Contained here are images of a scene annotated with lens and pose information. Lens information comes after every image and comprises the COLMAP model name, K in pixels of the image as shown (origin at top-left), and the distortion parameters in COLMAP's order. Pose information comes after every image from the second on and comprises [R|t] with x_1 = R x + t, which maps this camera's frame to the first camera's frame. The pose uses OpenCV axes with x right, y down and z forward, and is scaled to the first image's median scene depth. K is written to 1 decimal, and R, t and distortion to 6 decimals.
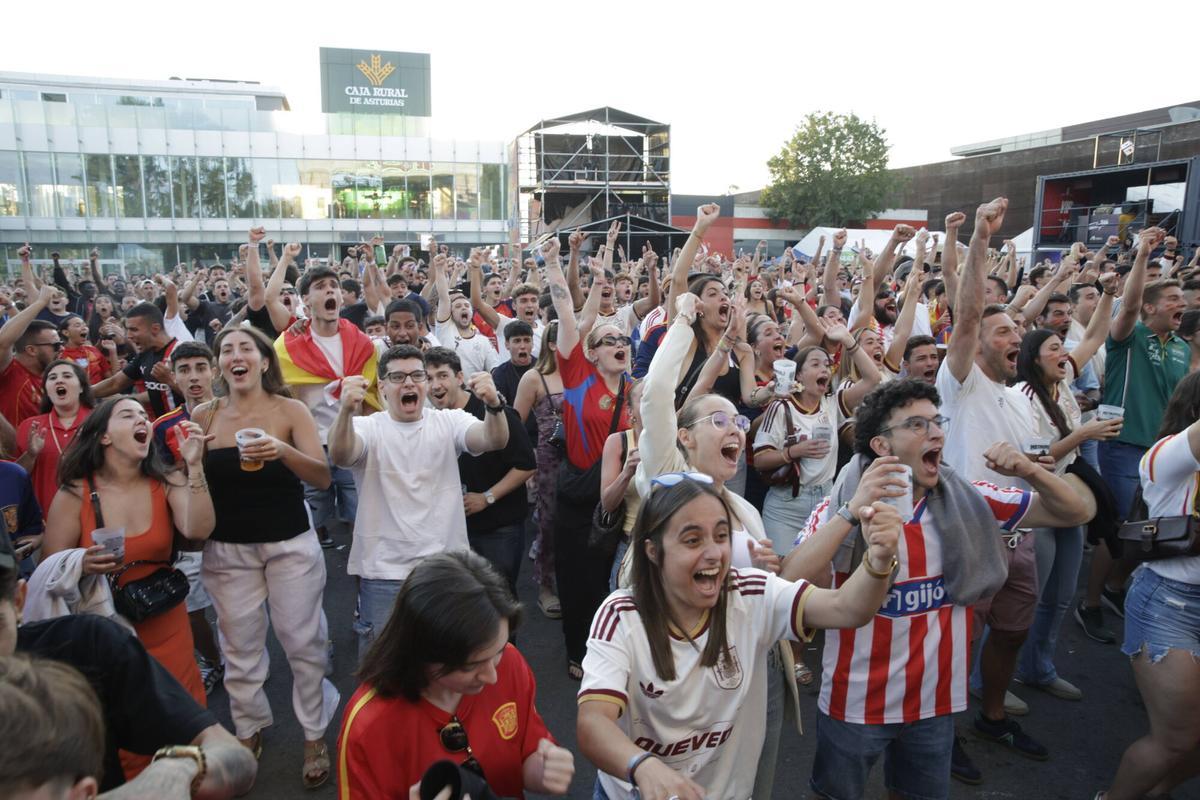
lens RADIAL K [[813.2, 0, 595.5], [0, 813.2, 398.3], [0, 0, 1]] dist [-0.113158, 0.088335]
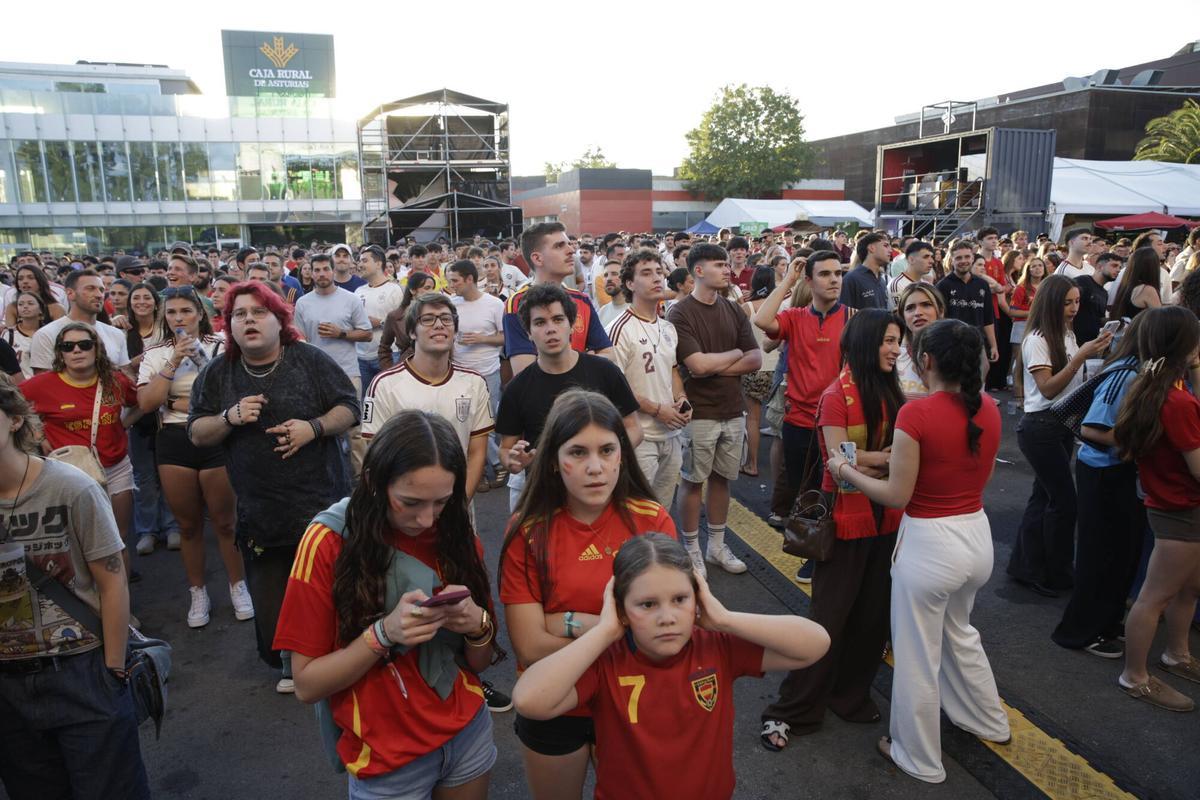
lens RADIAL K [[813.2, 0, 595.5], [0, 813.2, 398.3], [0, 0, 1]] dist [-0.113158, 0.088335]
pose [[0.999581, -0.020966, 0.019932, 0.096407], [0.020344, 0.999315, 0.030919, 0.006302], [-0.020567, -0.030501, 0.999323, -0.030541]]
